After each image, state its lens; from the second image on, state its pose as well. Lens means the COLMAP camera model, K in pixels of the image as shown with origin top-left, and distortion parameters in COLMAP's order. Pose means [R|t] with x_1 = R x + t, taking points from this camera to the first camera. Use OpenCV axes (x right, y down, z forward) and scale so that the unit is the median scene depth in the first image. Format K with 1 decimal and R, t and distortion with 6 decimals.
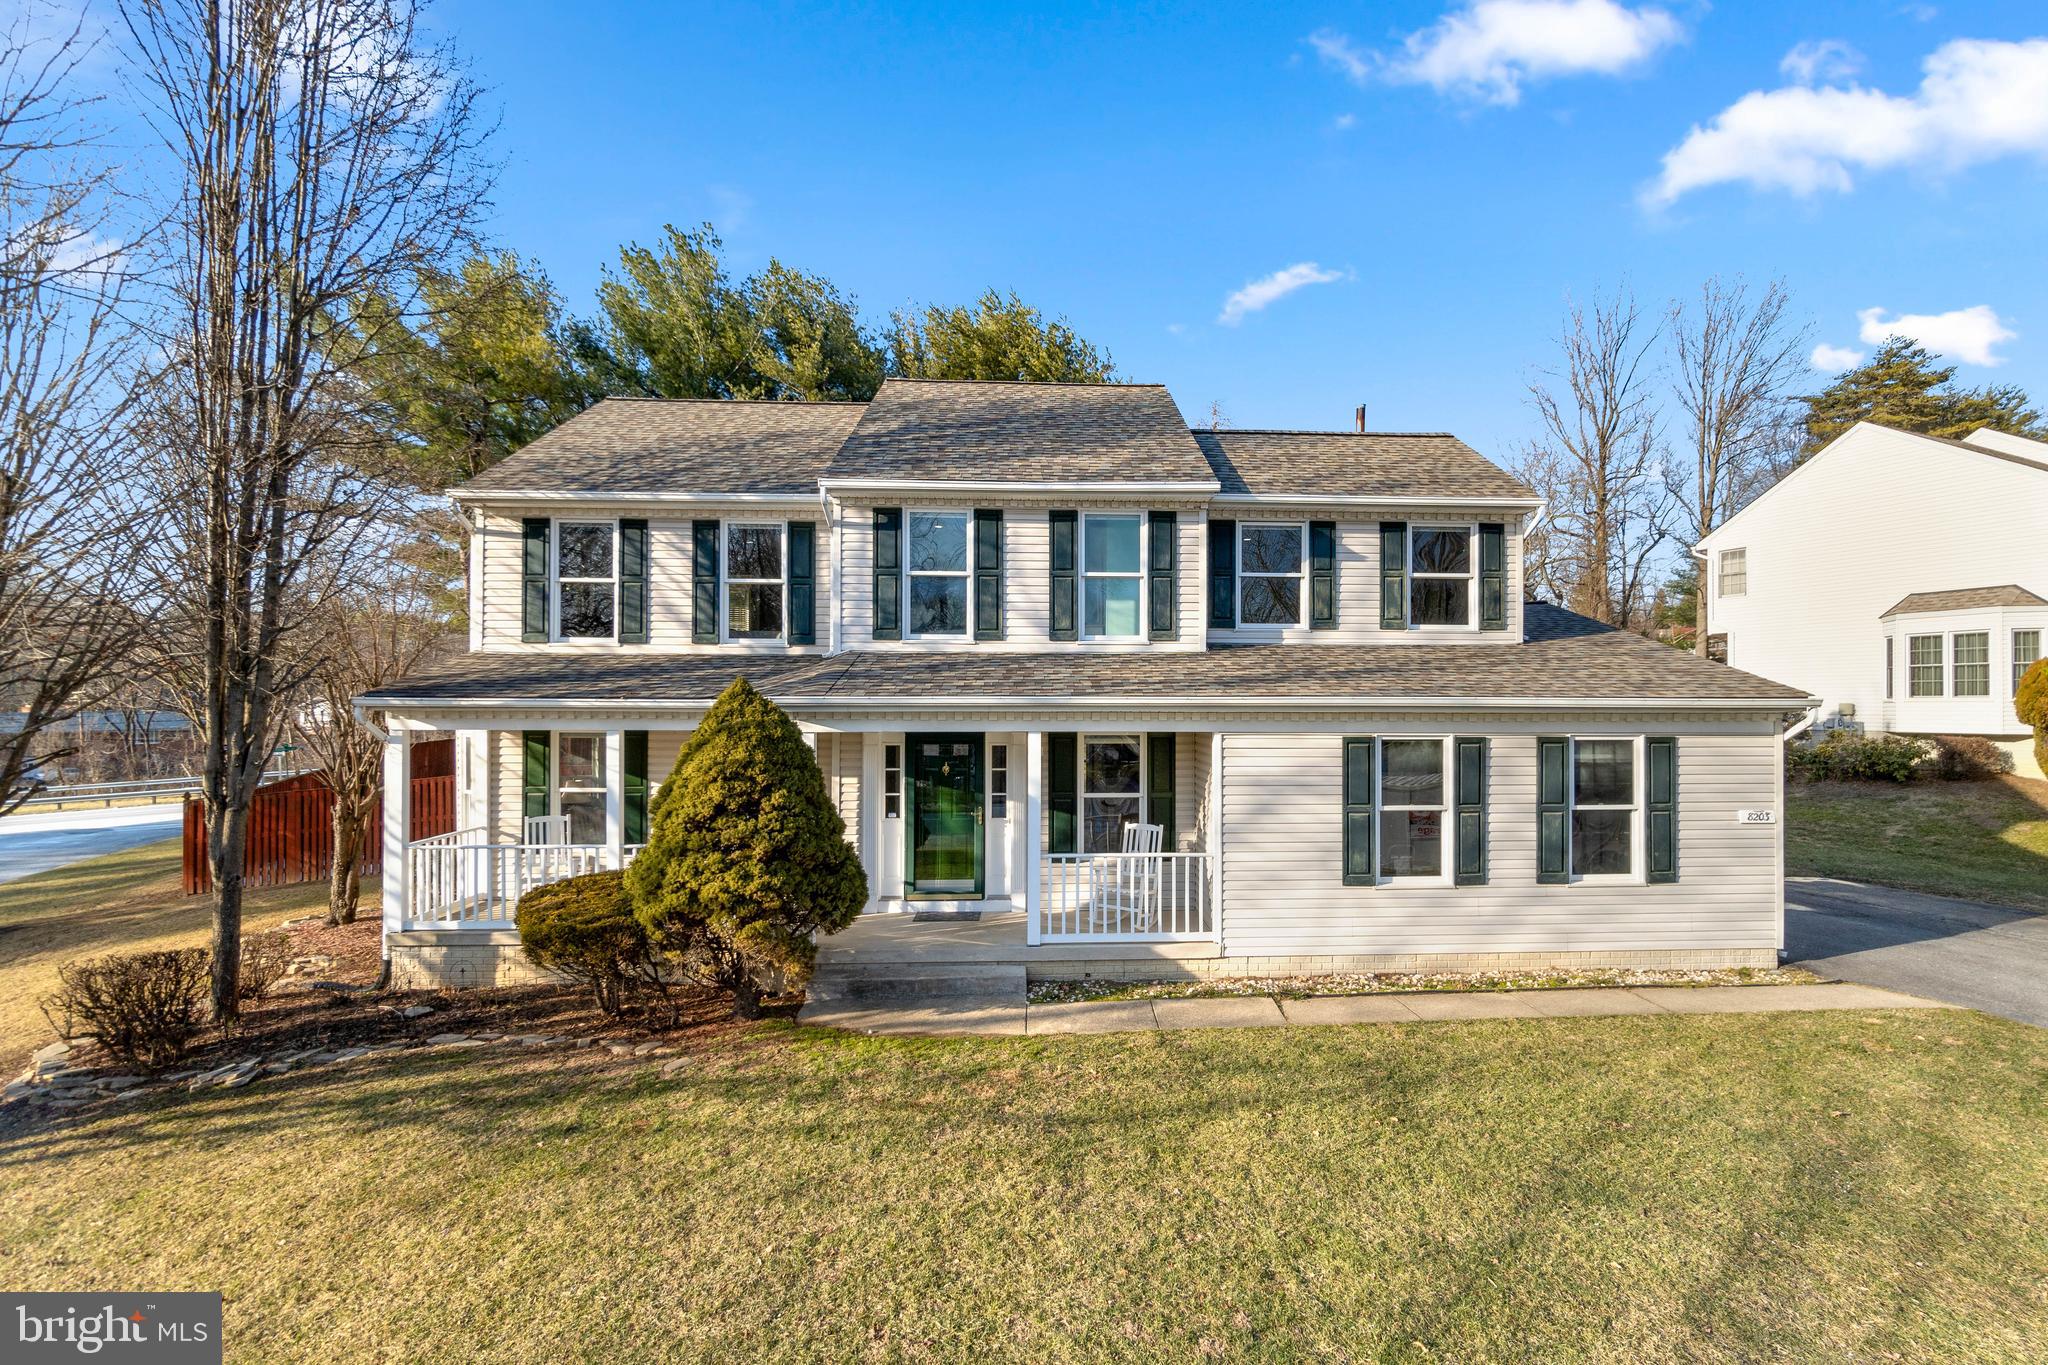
lens RADIAL K [[936.1, 0, 1114.6], [0, 936.1, 628.7], [0, 0, 1]] dist [-0.000602, 0.000122]
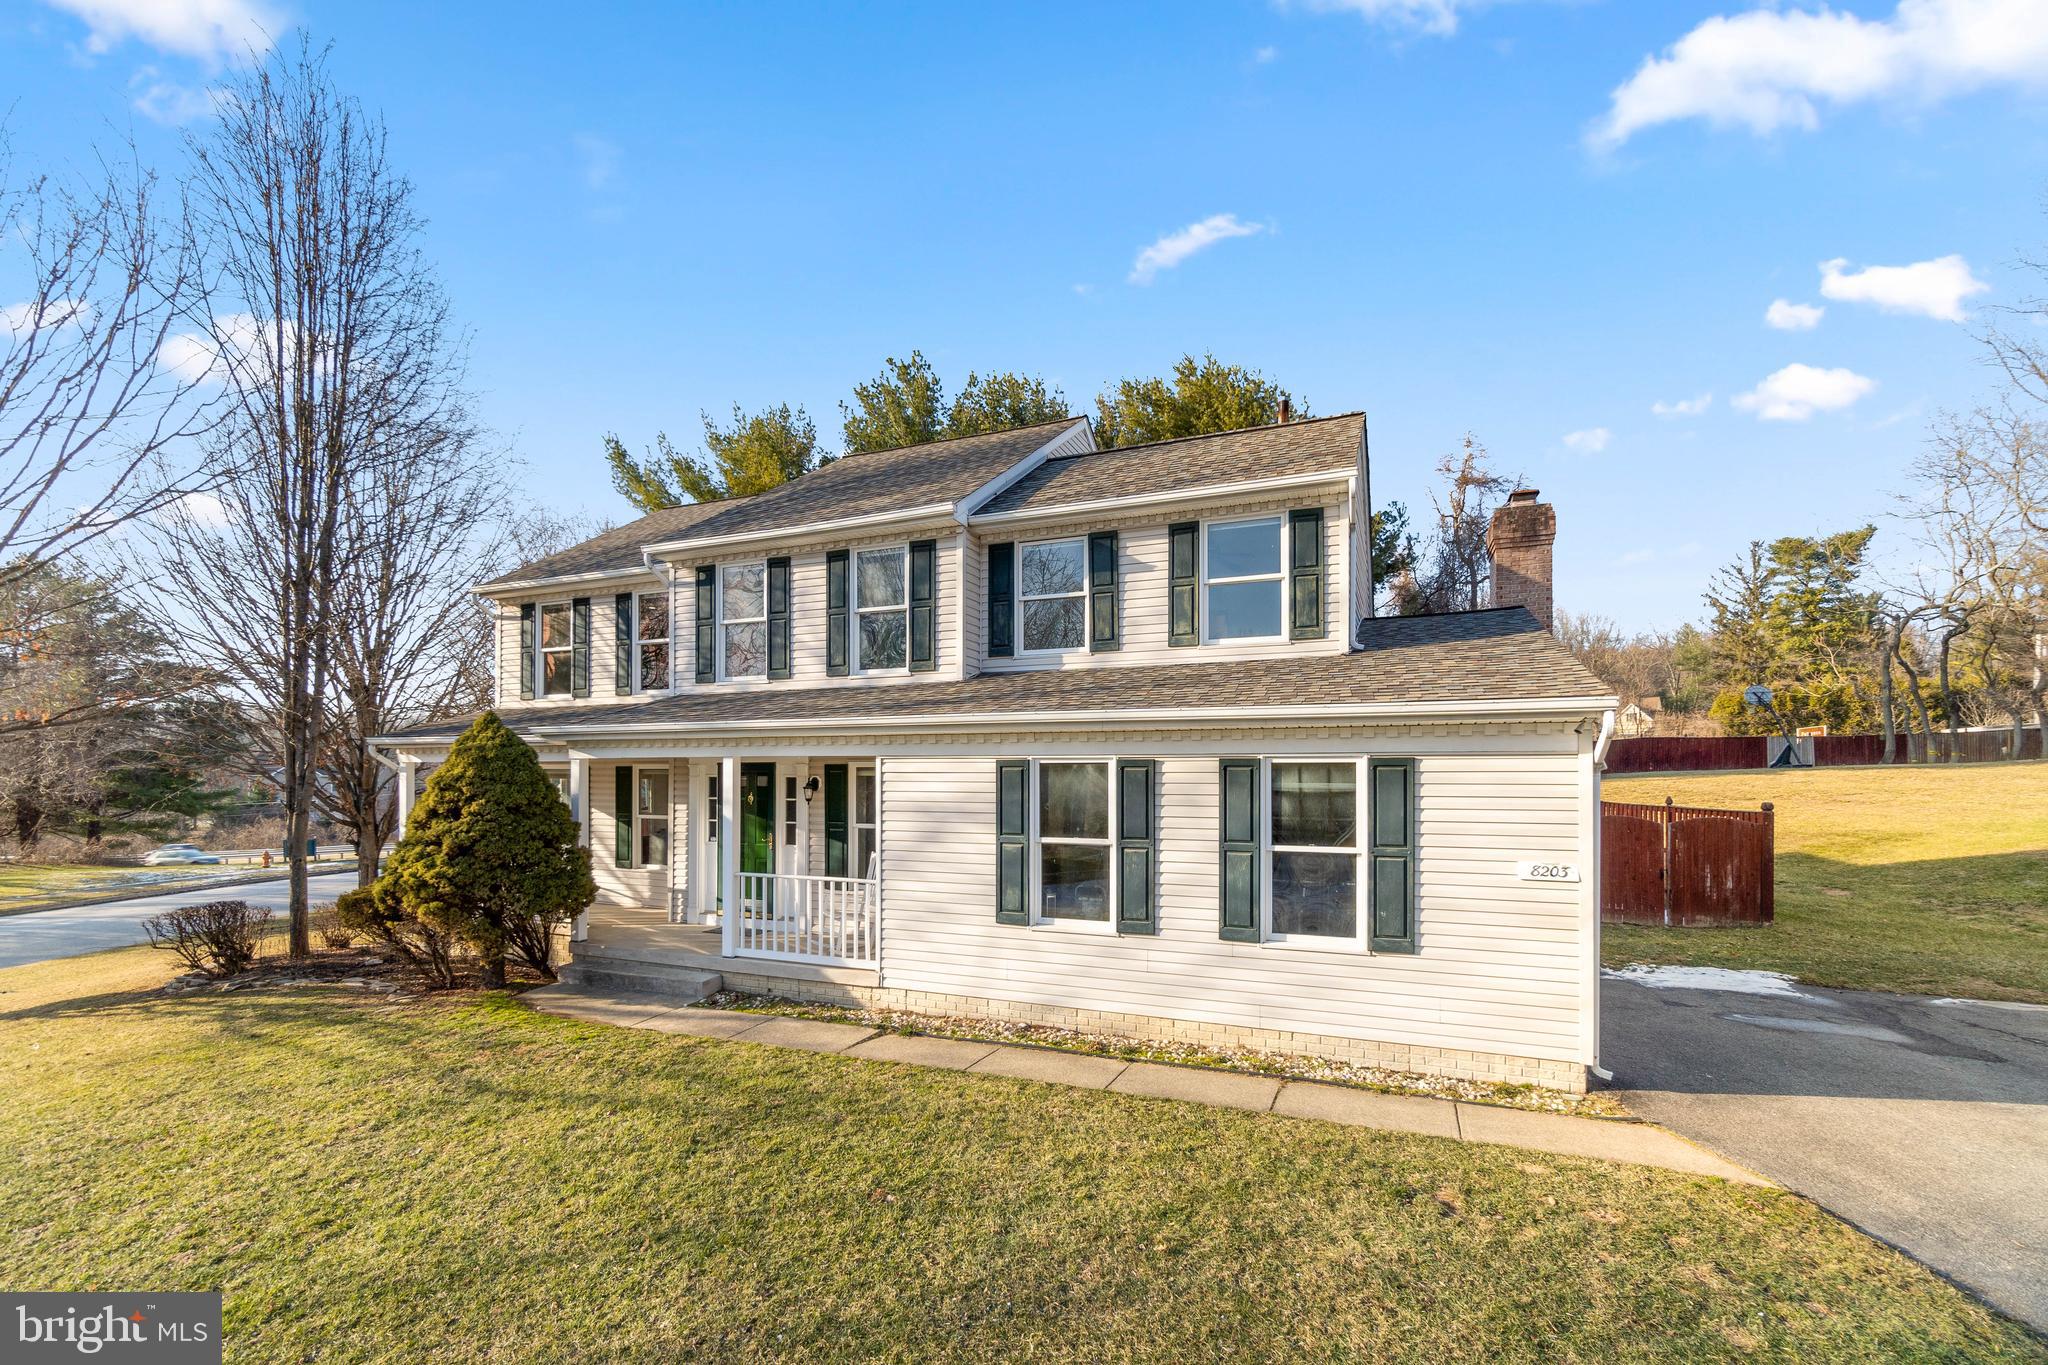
lens RADIAL K [[912.7, 0, 1028.2], [0, 912.7, 707.5], [0, 0, 1]] dist [-0.000357, -0.000096]
pose [[0.889832, -0.035450, -0.454910, 0.666916], [0.035111, 0.999341, -0.009198, 0.072401], [0.454936, -0.007788, 0.890490, 0.221087]]
